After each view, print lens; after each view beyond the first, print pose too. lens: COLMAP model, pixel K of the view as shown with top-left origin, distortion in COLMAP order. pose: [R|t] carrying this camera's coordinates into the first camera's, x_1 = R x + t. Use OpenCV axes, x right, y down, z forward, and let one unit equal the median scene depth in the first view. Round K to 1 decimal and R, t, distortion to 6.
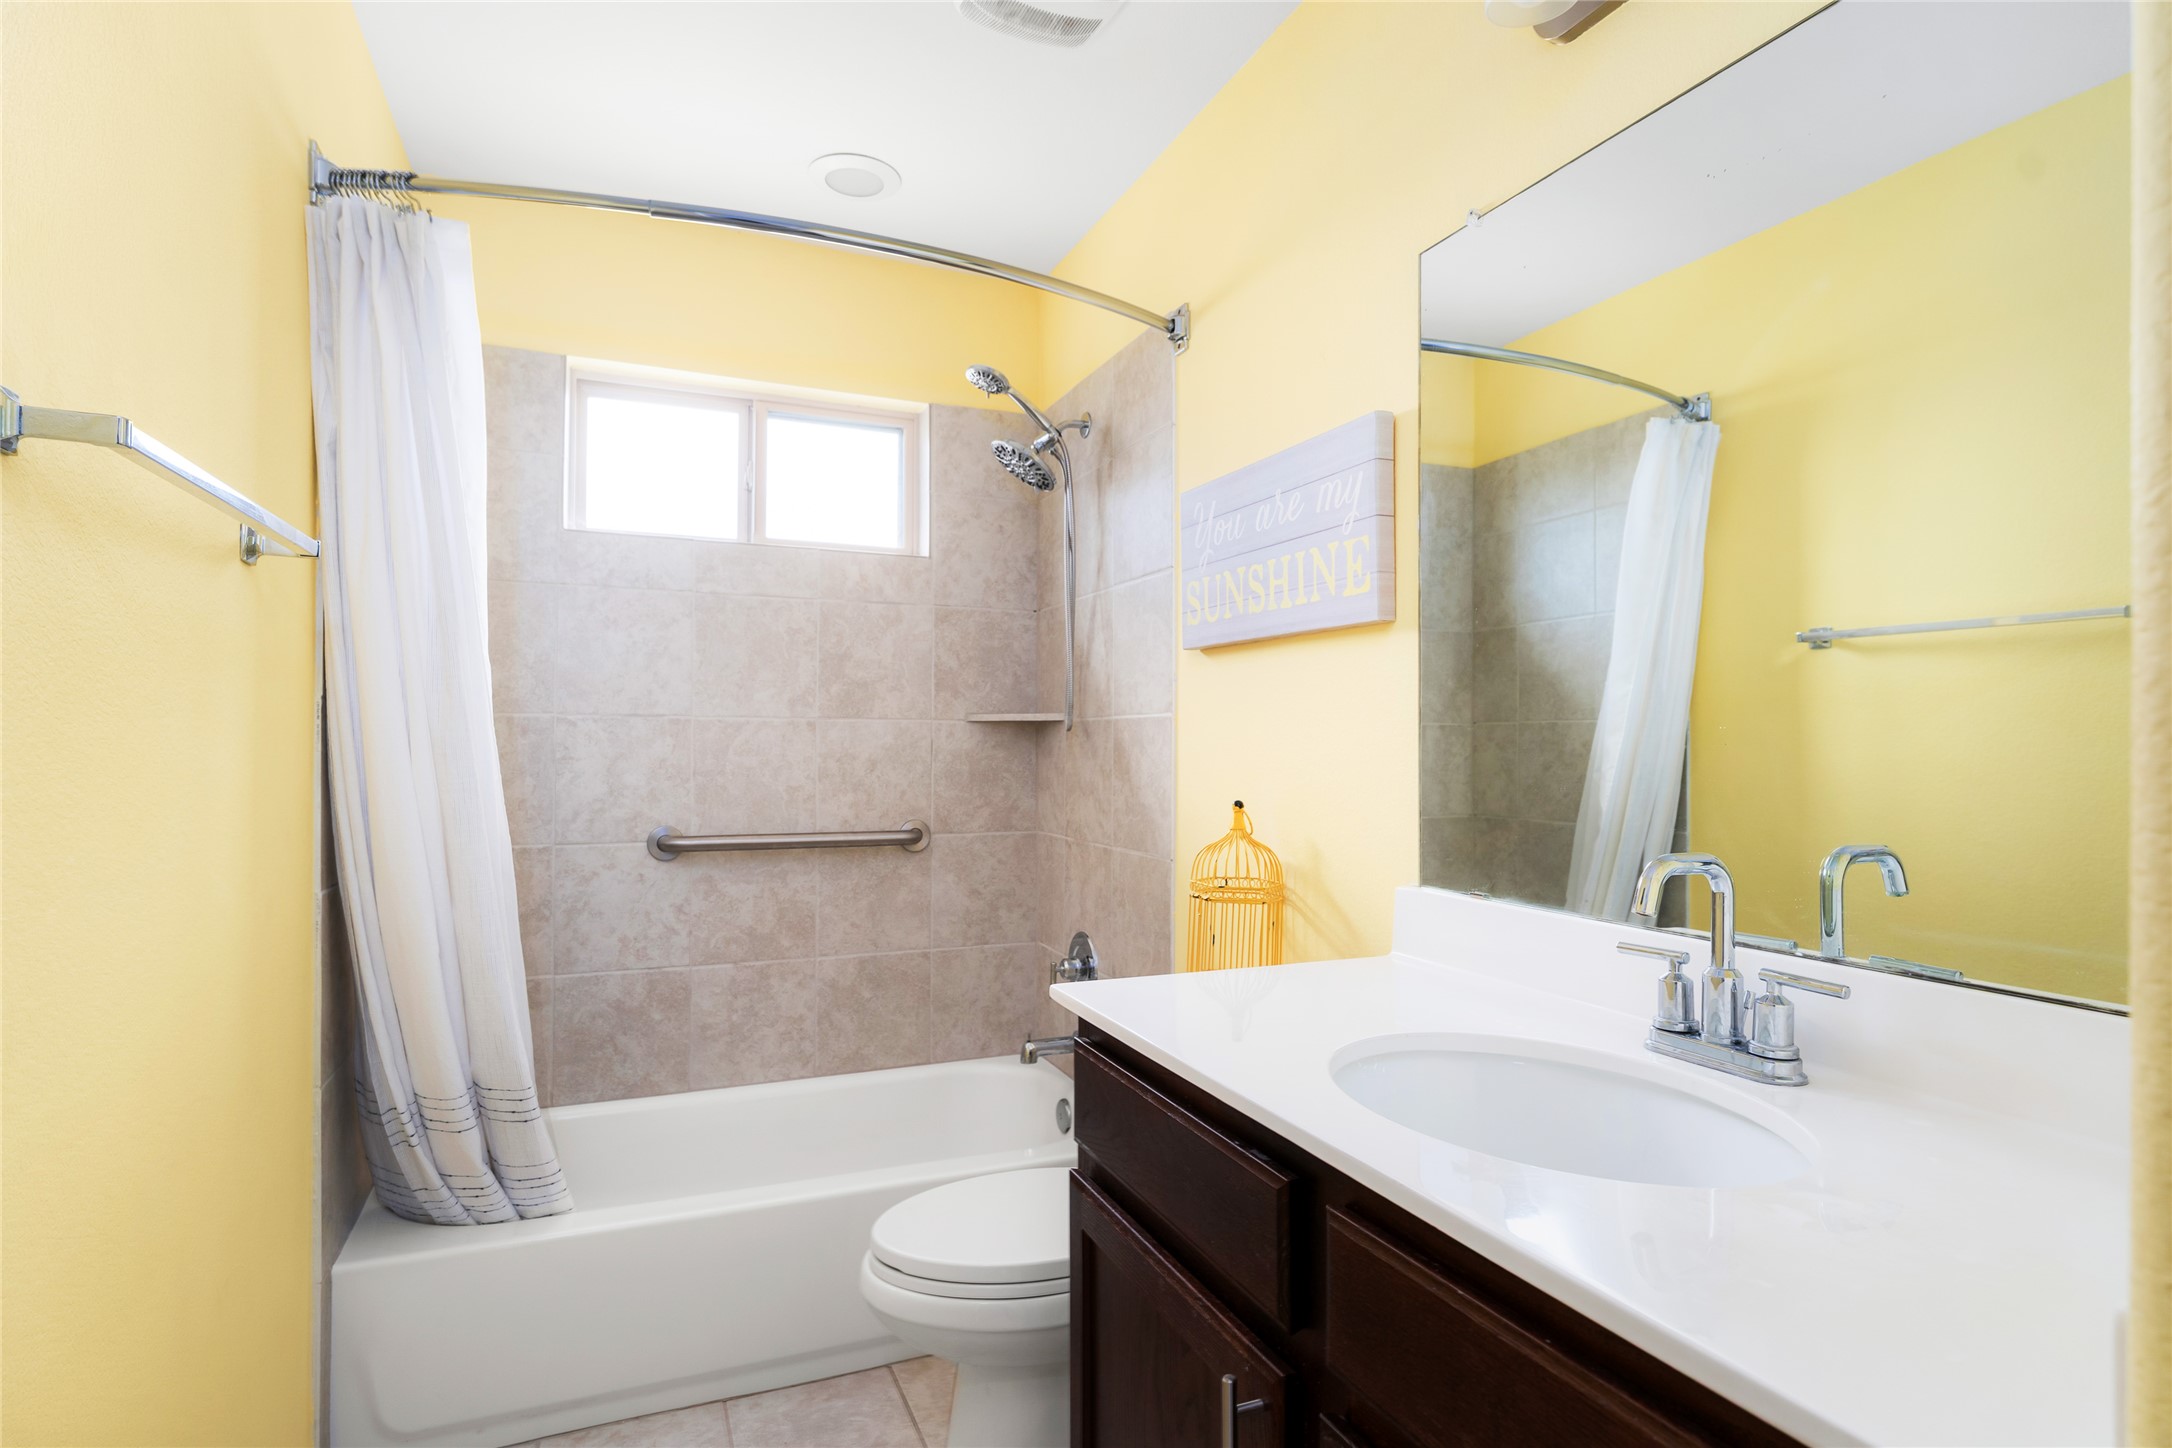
lens RADIAL K [[1010.5, 0, 1093.6], [0, 1010.5, 729.3], [0, 0, 1]] dist [0.002592, 0.000197]
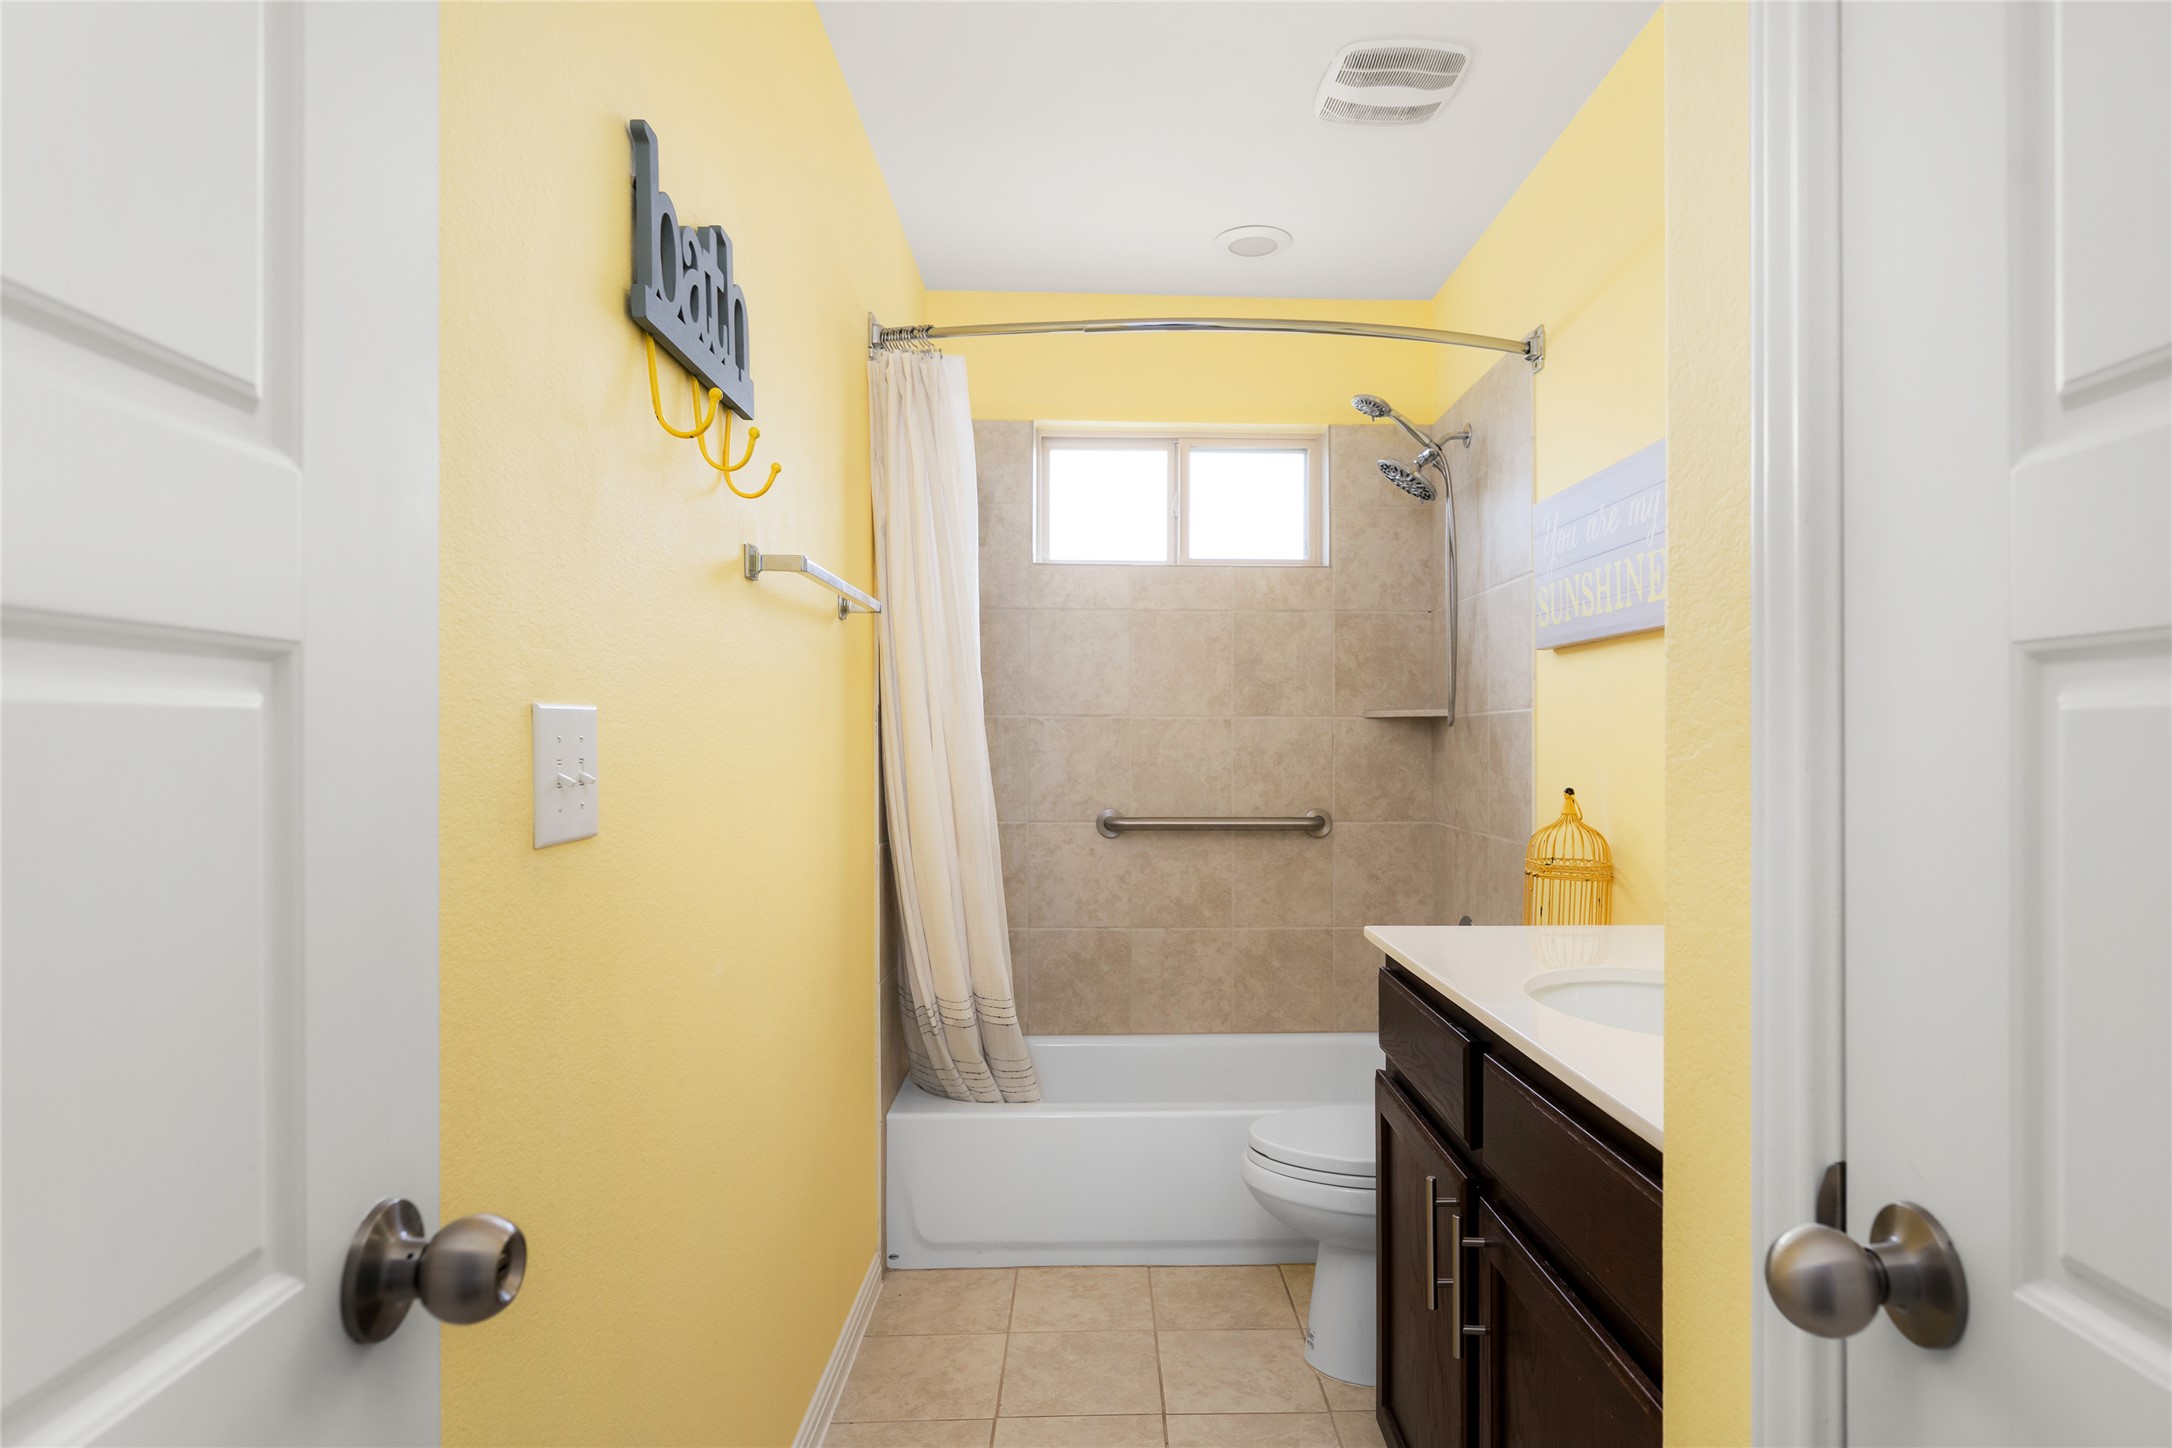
lens RADIAL K [[1010.5, 0, 1093.6], [0, 1010.5, 729.3], [0, 0, 1]] dist [0.002592, 0.000197]
pose [[0.909722, -0.006257, -0.415171, 0.058583], [0.007900, 0.999966, 0.002240, -0.000065], [0.415143, -0.005318, 0.909740, -0.097607]]
